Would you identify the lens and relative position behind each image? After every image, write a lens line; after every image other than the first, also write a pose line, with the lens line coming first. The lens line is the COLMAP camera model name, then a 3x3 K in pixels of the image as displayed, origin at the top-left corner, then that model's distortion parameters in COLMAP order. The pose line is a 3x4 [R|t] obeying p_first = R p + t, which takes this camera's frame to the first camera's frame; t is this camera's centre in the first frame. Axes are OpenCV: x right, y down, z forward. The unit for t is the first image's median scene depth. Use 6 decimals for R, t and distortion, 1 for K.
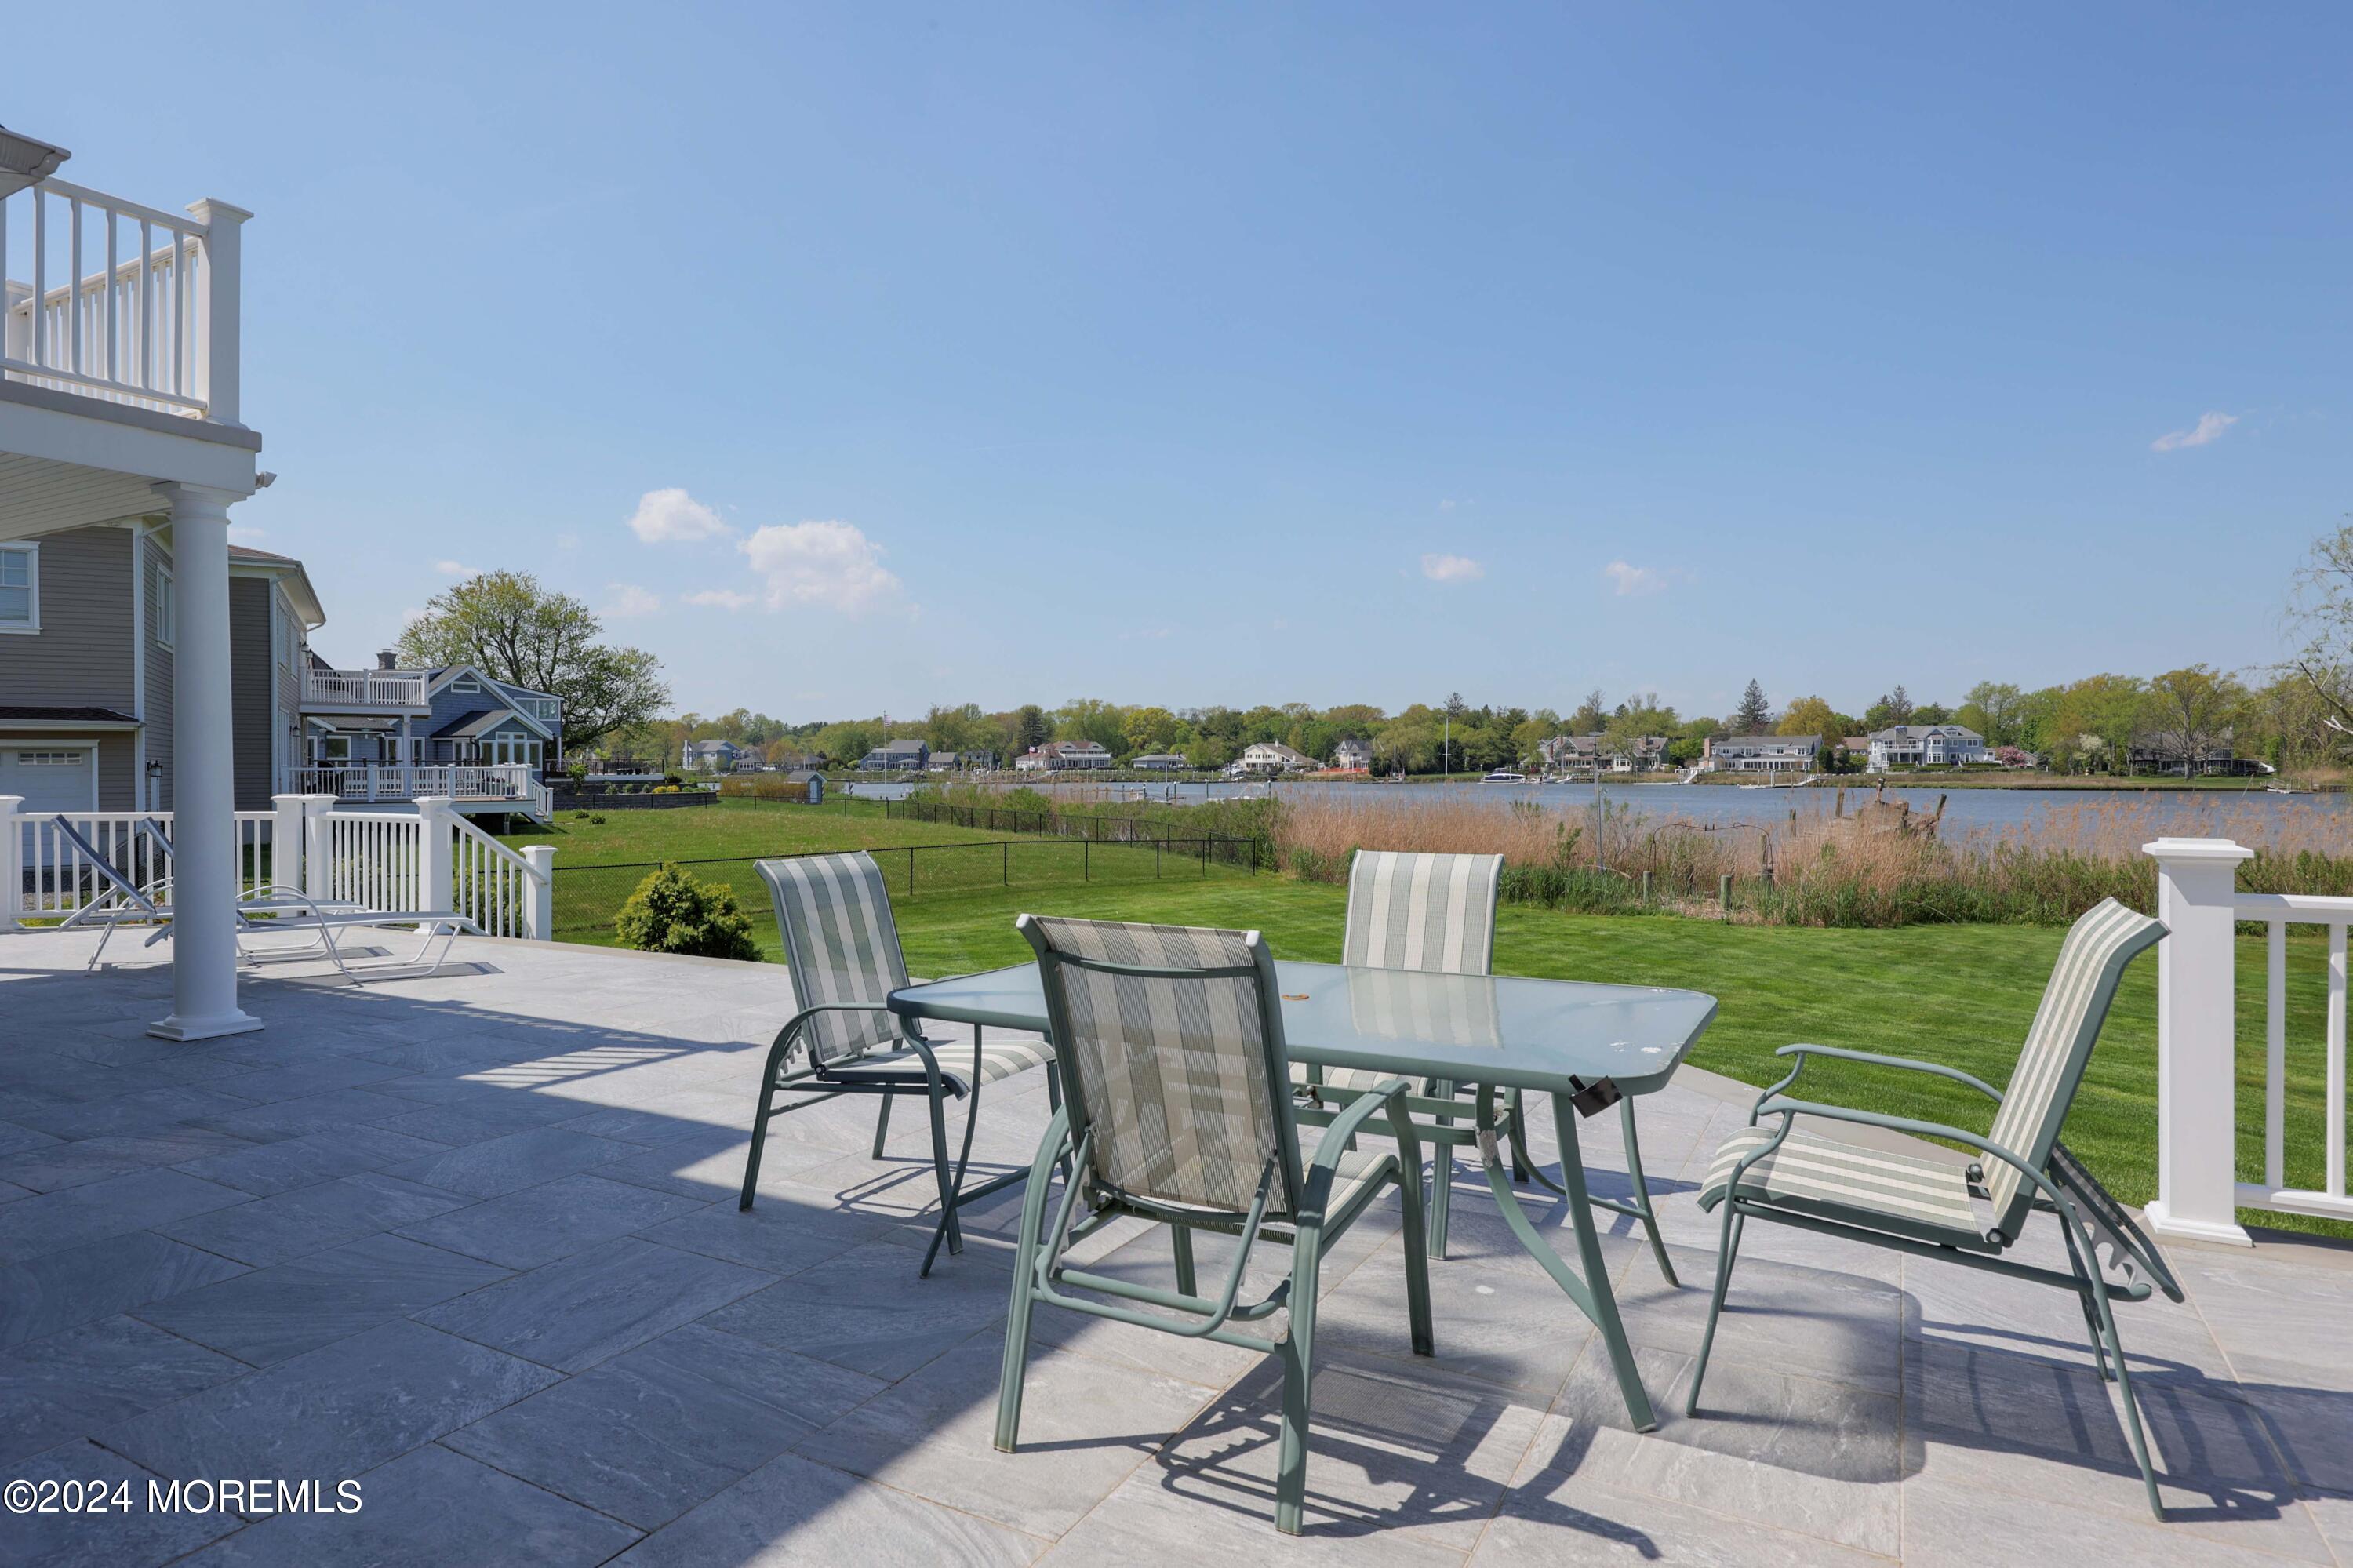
lens RADIAL K [[1313.2, 0, 1174.8], [0, 1313.2, 776.1], [0, 0, 1]] dist [0.005928, -0.000900]
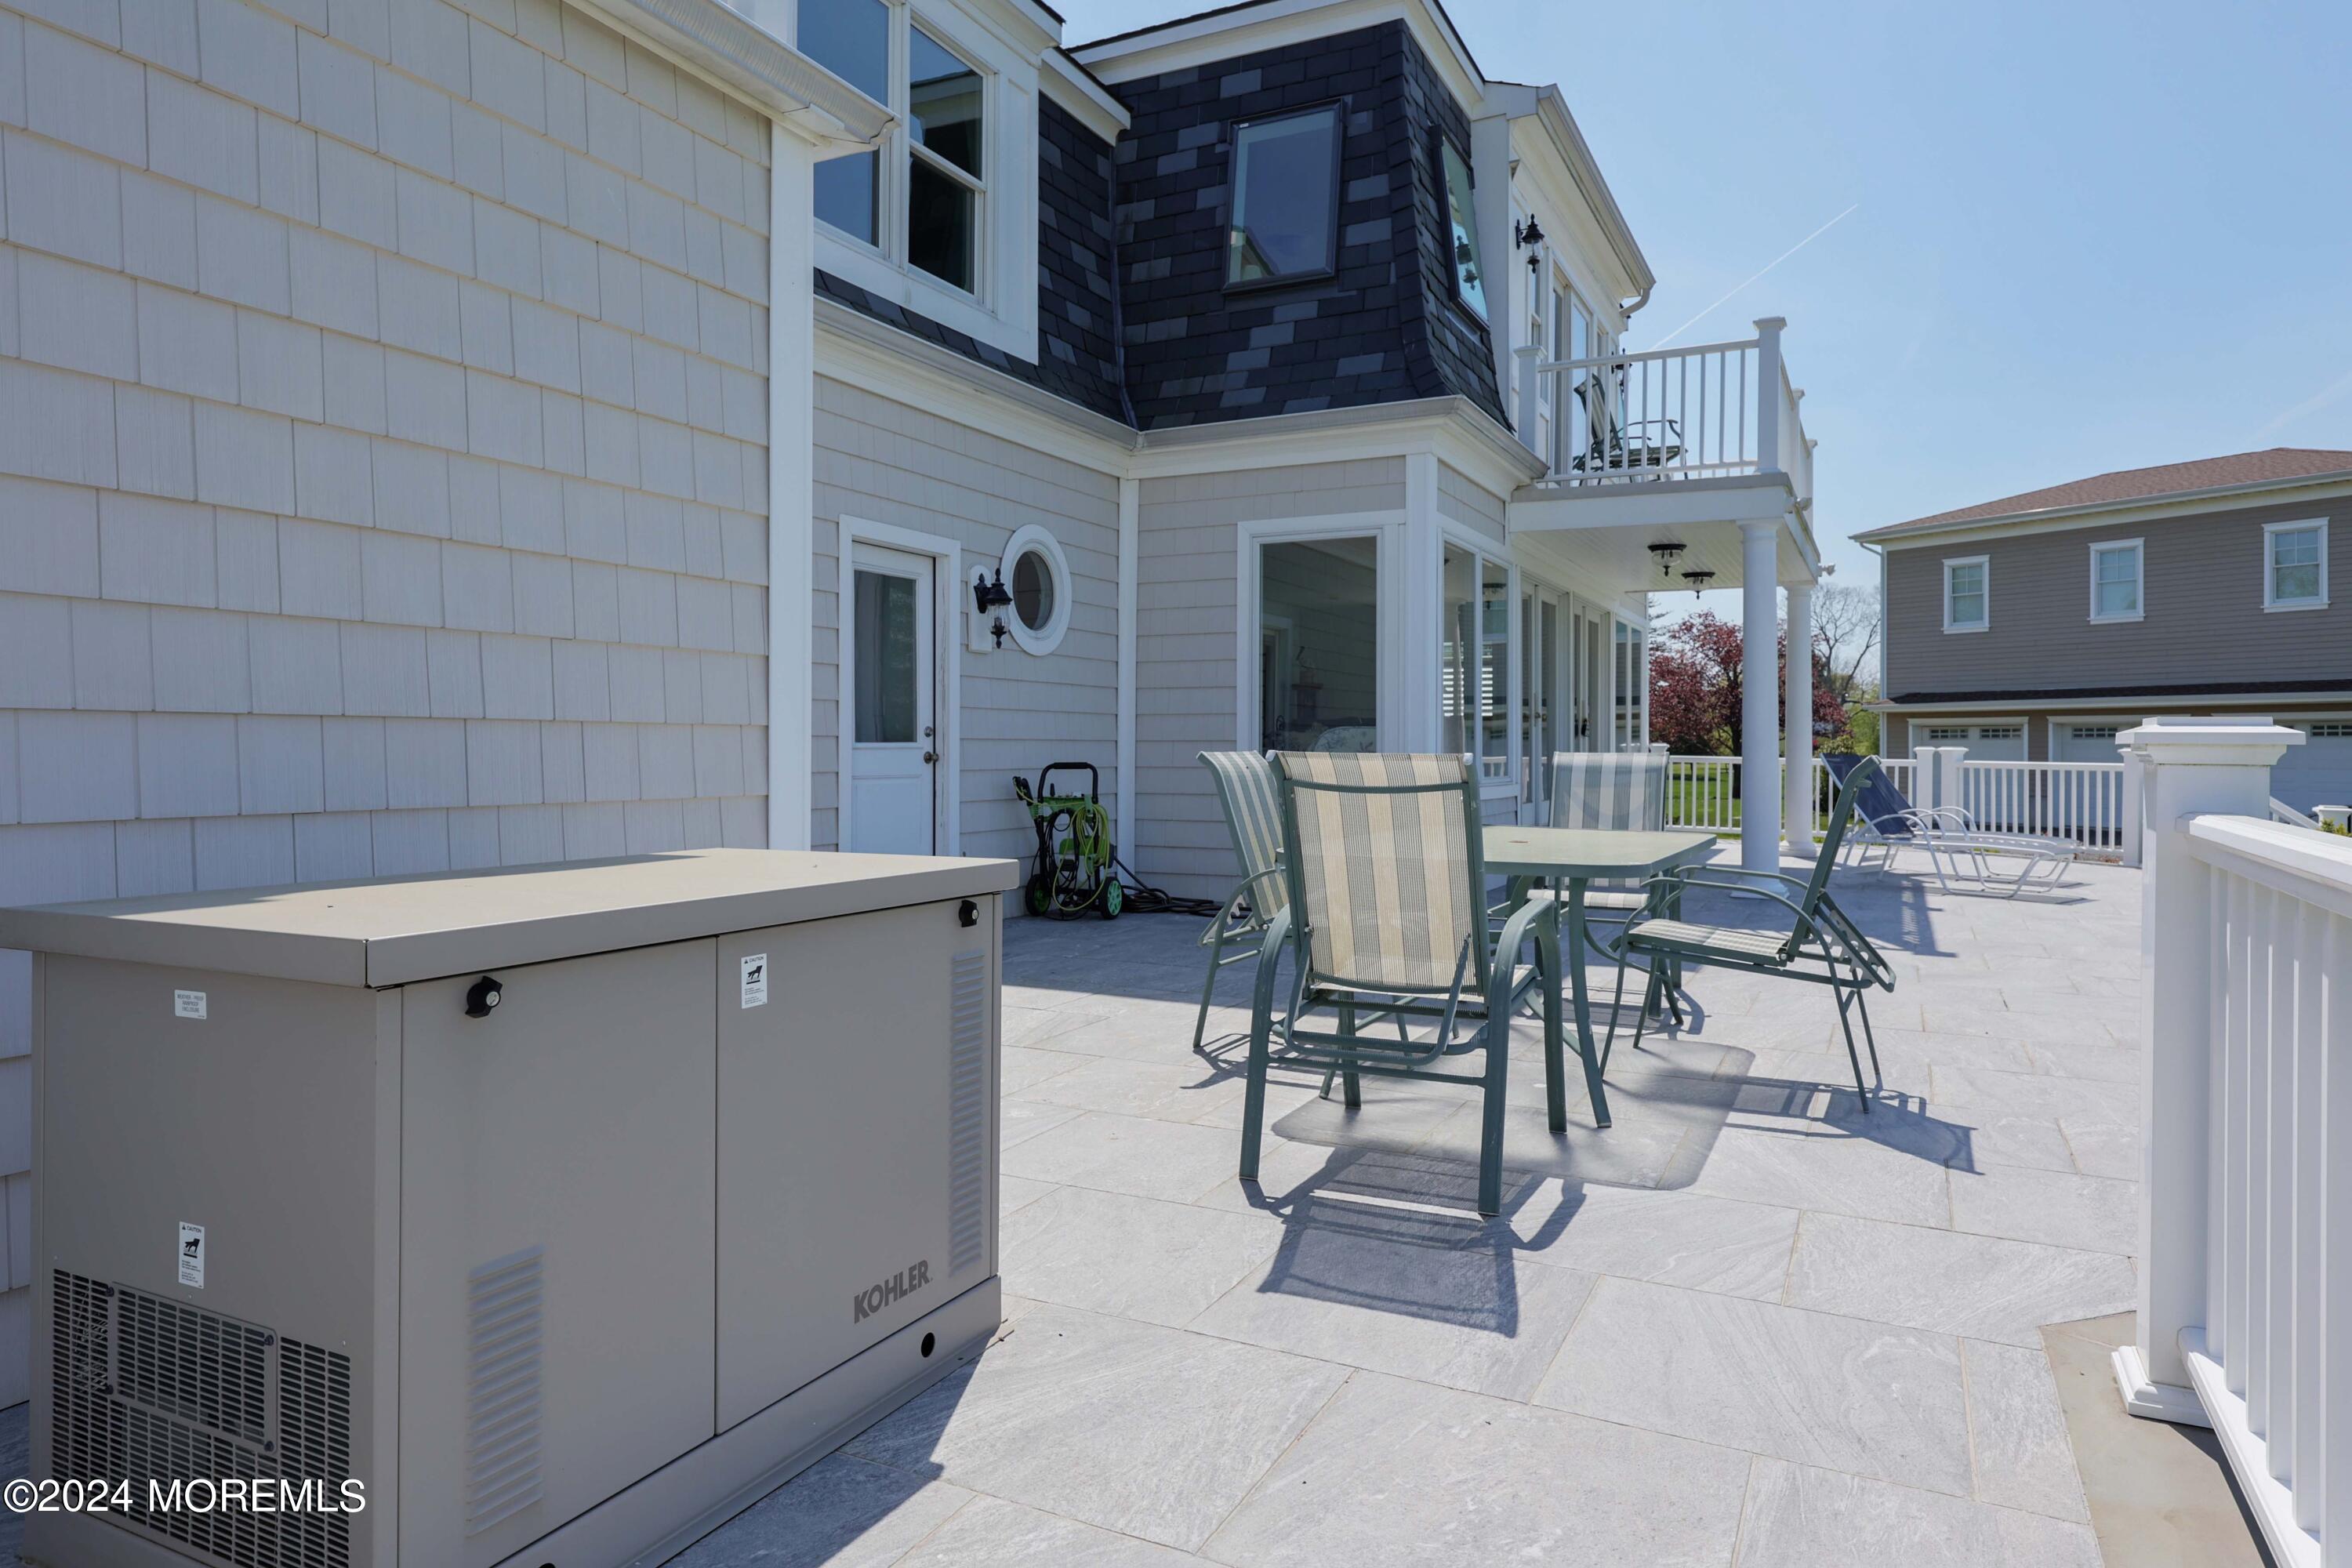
lens RADIAL K [[1393.0, 0, 1199.7], [0, 1393.0, 752.3], [0, 0, 1]] dist [0.002068, 0.000152]
pose [[0.062556, 0.008681, -0.998004, 1.540536], [-0.013846, 0.999873, 0.007829, 0.070518], [0.997945, 0.013329, 0.062669, 0.596678]]
